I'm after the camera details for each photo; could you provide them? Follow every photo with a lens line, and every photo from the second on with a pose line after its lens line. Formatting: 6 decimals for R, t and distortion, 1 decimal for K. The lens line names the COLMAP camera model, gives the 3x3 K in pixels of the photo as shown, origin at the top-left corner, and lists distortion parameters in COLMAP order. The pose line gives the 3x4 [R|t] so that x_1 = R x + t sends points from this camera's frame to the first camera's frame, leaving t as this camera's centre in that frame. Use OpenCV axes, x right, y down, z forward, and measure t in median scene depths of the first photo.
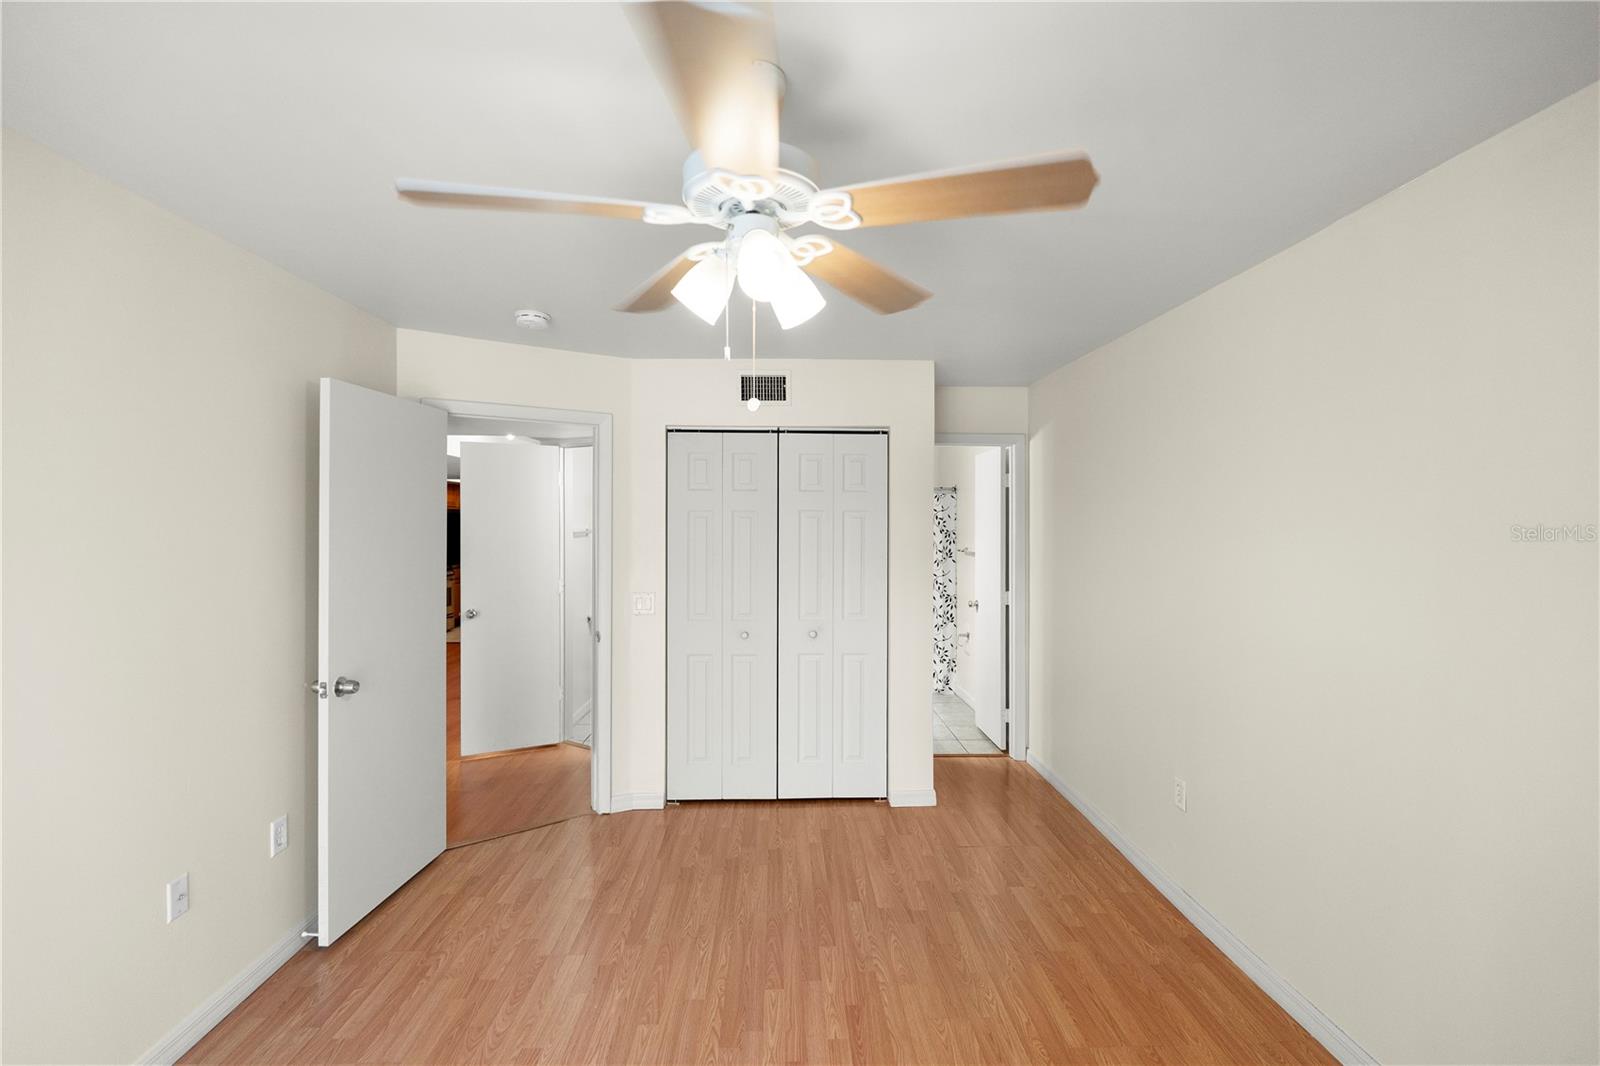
lens RADIAL K [[706.7, 0, 805.4], [0, 706.7, 532.7], [0, 0, 1]] dist [-0.000419, -0.000173]
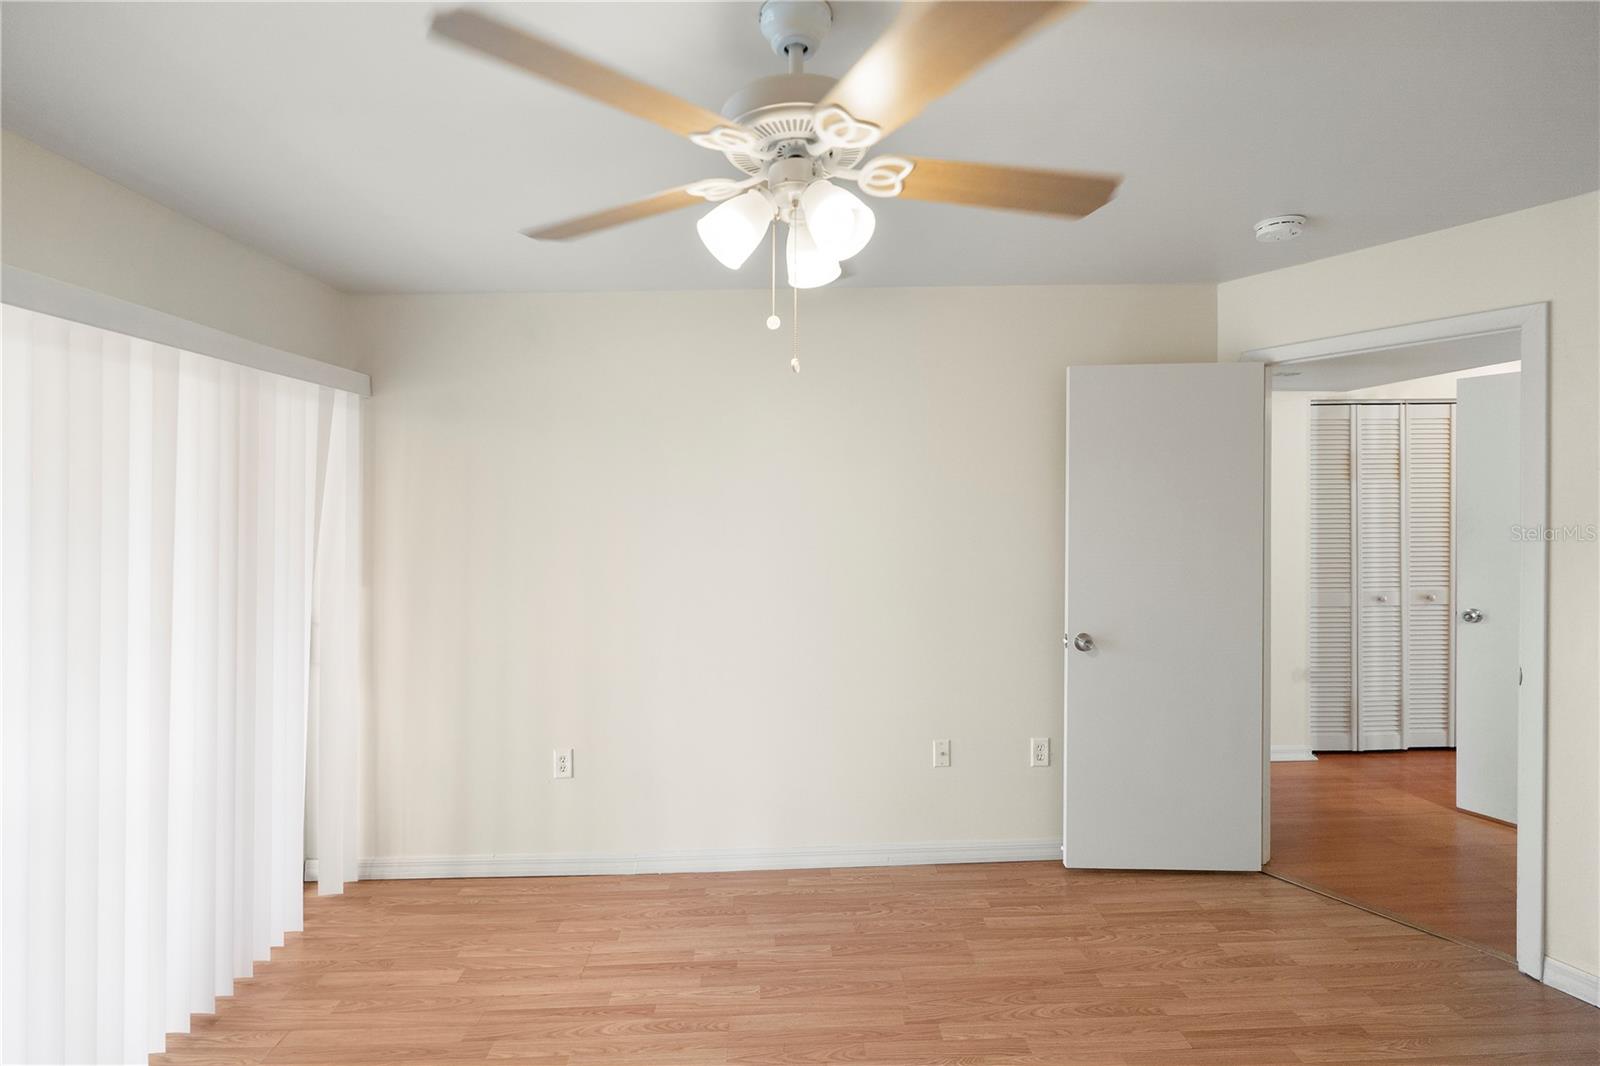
lens RADIAL K [[722.7, 0, 800.6], [0, 722.7, 504.4], [0, 0, 1]] dist [-0.003076, 0.000400]
pose [[0.001324, 0.004729, -0.999988, 0.503192], [-0.005211, 0.999975, 0.004722, 0.000121], [0.999986, 0.005205, 0.001348, 0.600756]]
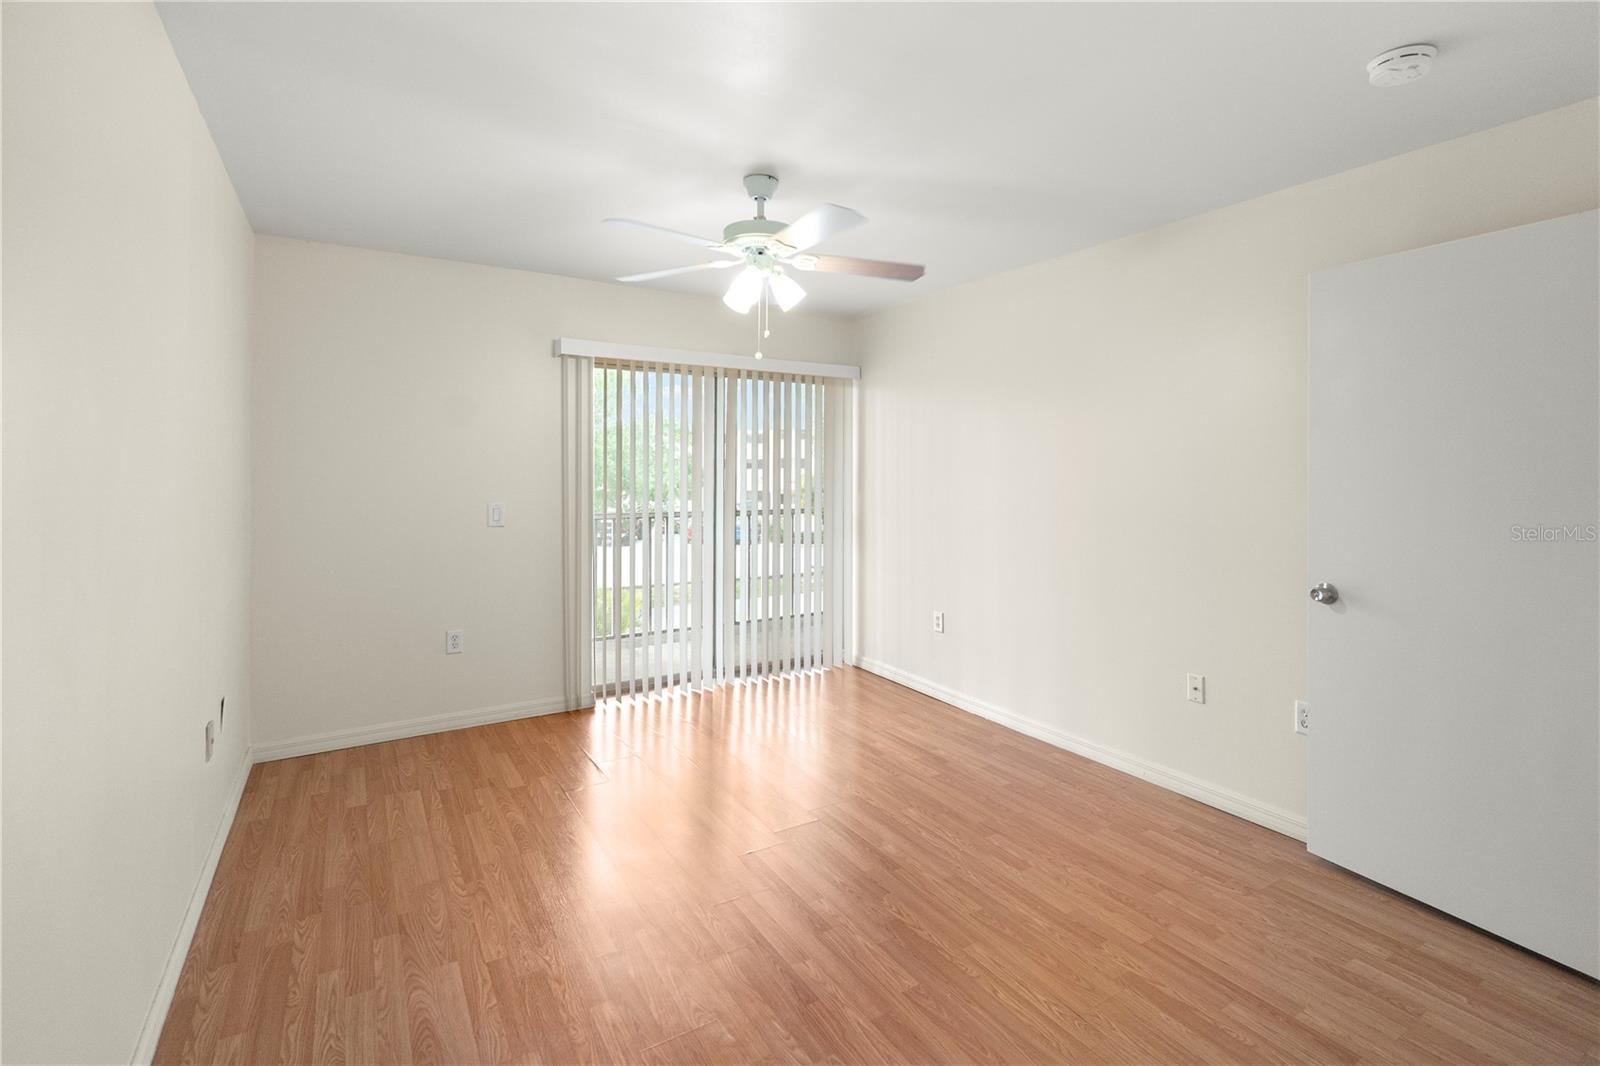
lens RADIAL K [[755.0, 0, 819.8], [0, 755.0, 483.8], [0, 0, 1]] dist [0.000521, 0.000663]
pose [[-0.864545, 0.002929, -0.502547, 0.460632], [-0.014748, 0.999404, 0.031197, 0.055664], [0.502339, 0.034383, -0.863987, 1.634810]]
